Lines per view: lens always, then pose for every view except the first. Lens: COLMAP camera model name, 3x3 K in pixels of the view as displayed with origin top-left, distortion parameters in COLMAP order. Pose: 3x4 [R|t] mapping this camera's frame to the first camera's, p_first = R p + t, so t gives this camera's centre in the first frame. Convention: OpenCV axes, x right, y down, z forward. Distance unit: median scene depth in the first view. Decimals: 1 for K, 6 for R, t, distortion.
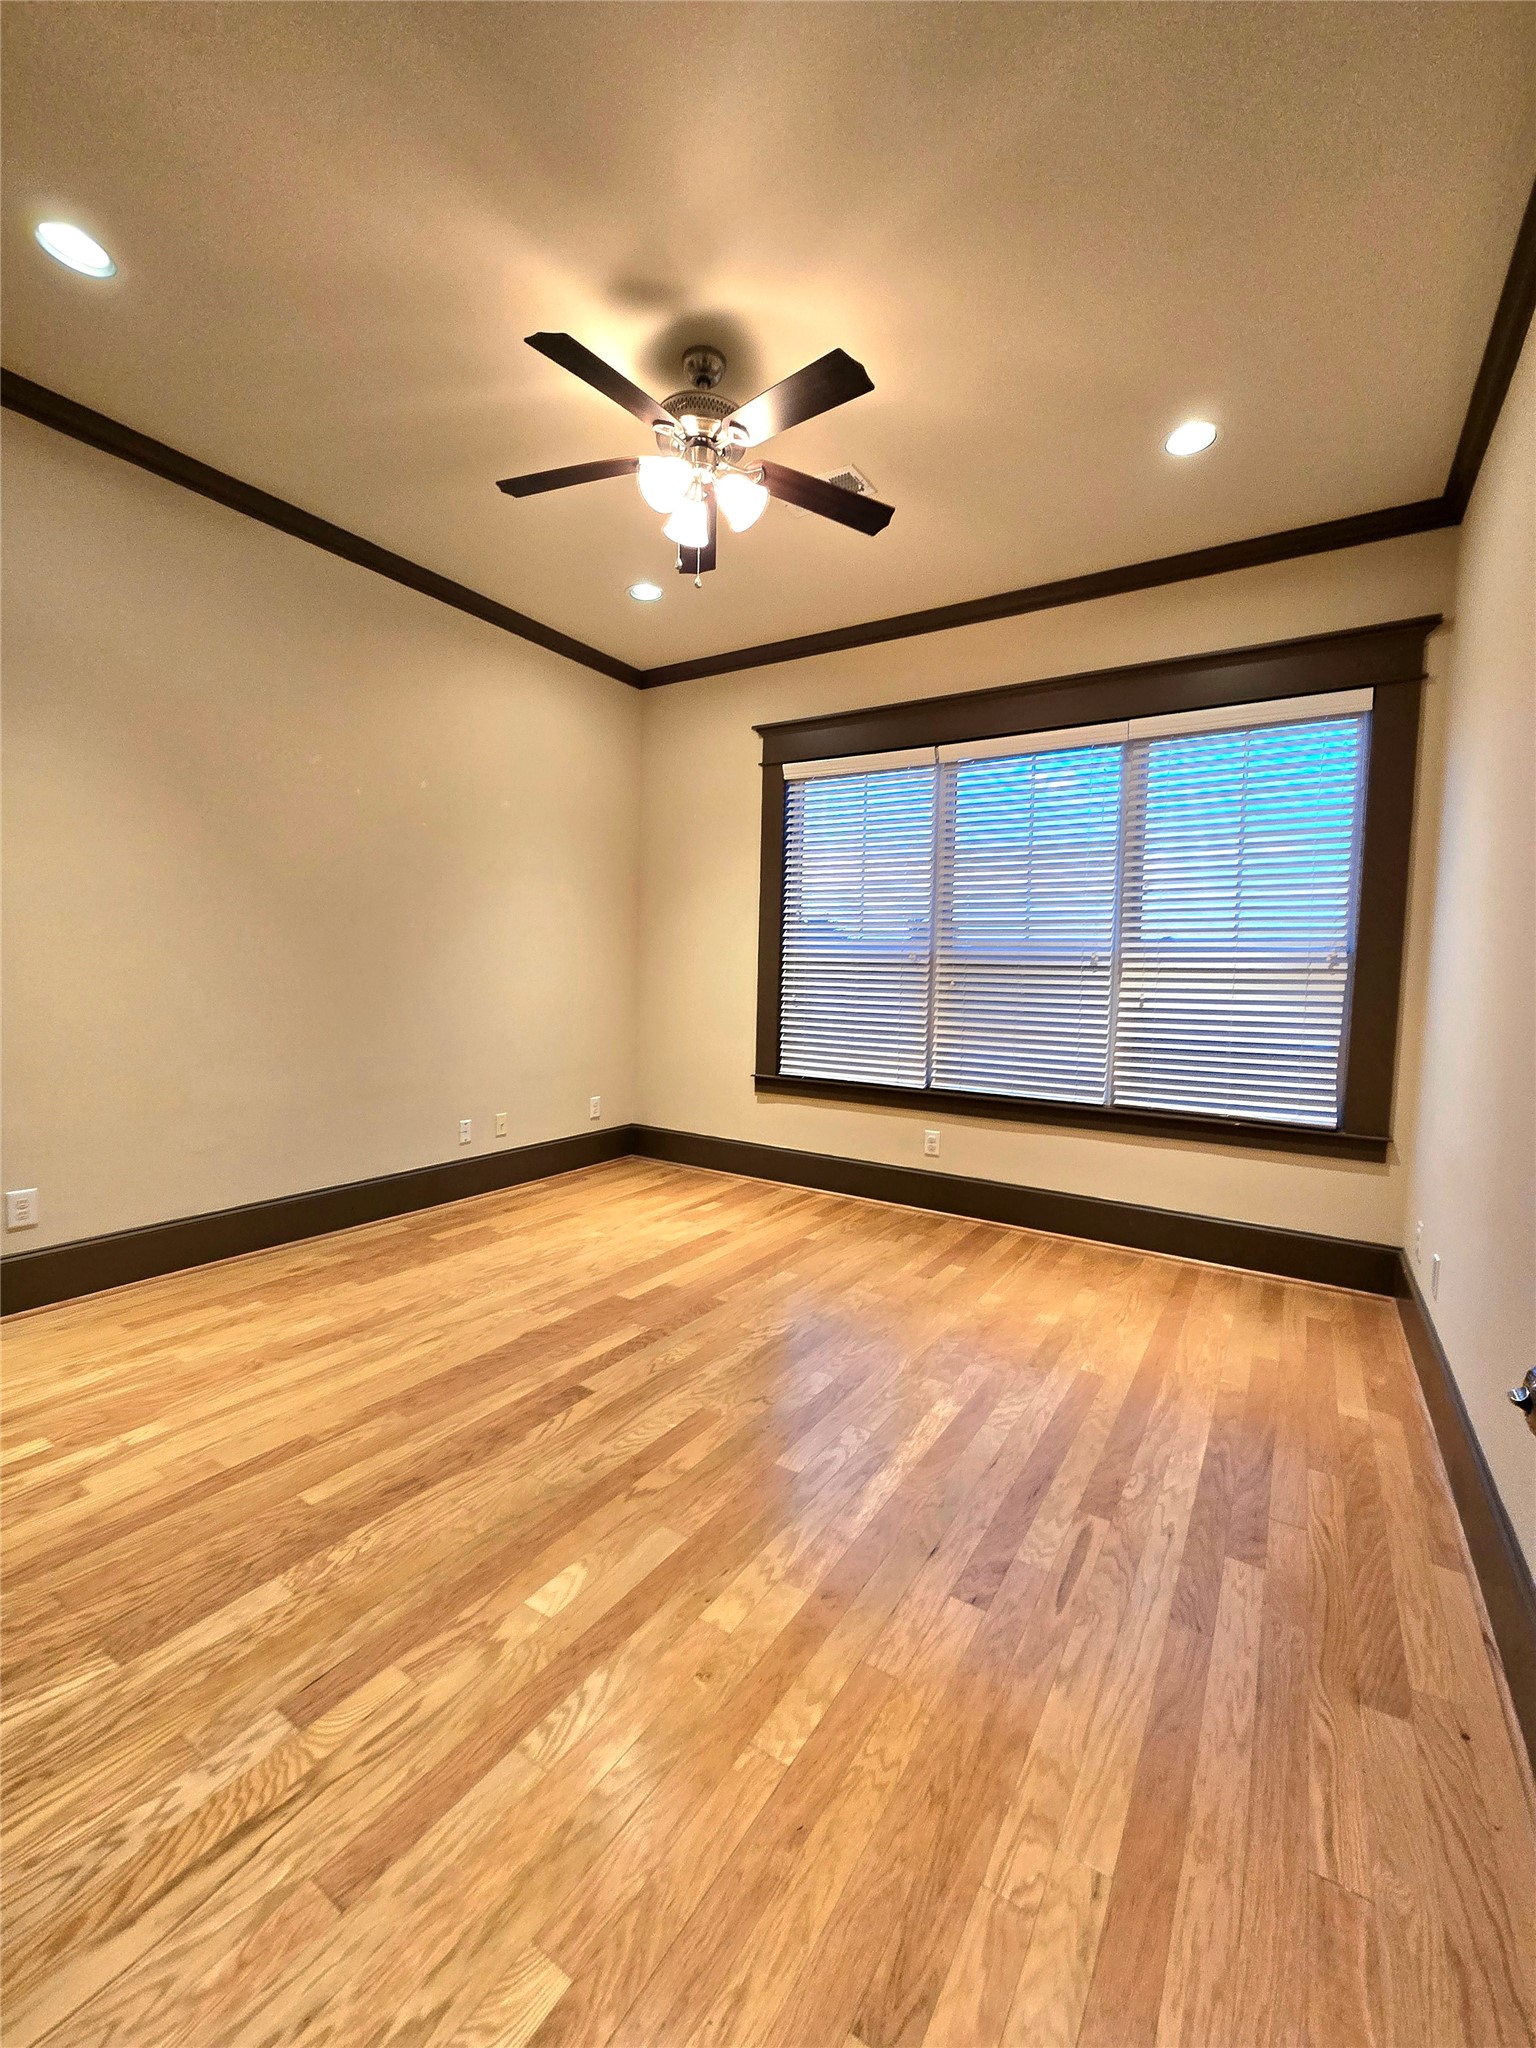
lens RADIAL K [[843.2, 0, 769.6], [0, 843.2, 1028.4], [0, 0, 1]] dist [-0.004150, 0.003681]
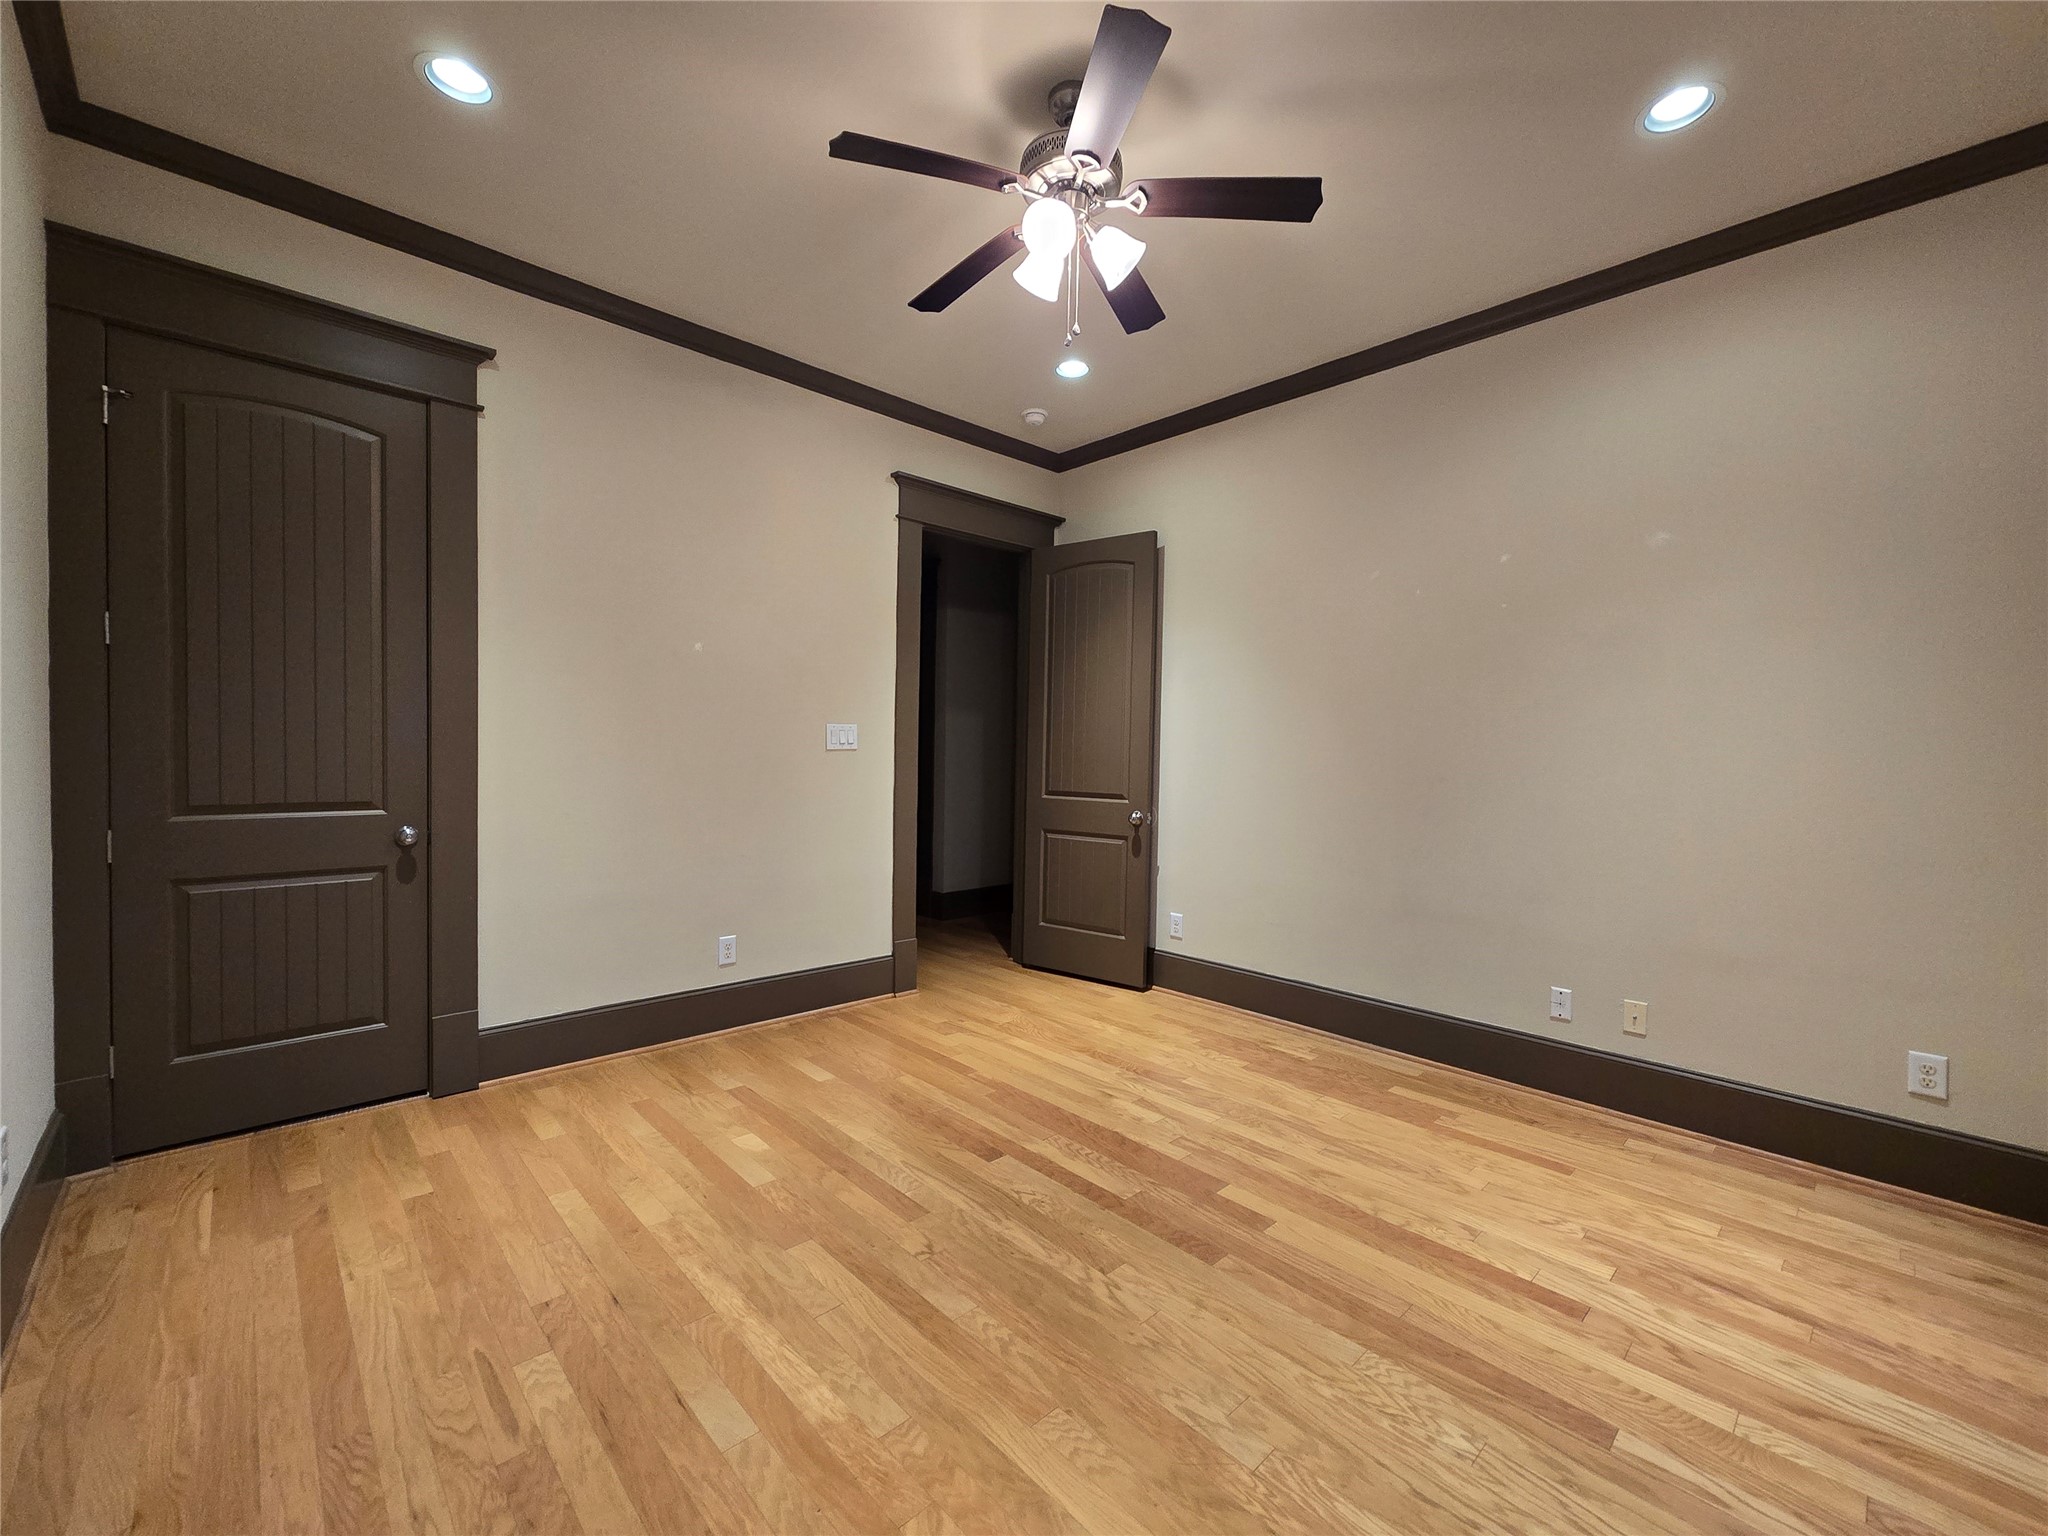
lens RADIAL K [[843.2, 0, 1025.9], [0, 843.2, 769.3], [0, 0, 1]] dist [-0.004150, 0.003681]
pose [[-0.243970, -0.008344, -0.969747, 0.814512], [-0.094113, 0.995447, 0.015112, -0.083430], [0.965205, 0.094953, -0.243645, 1.247940]]
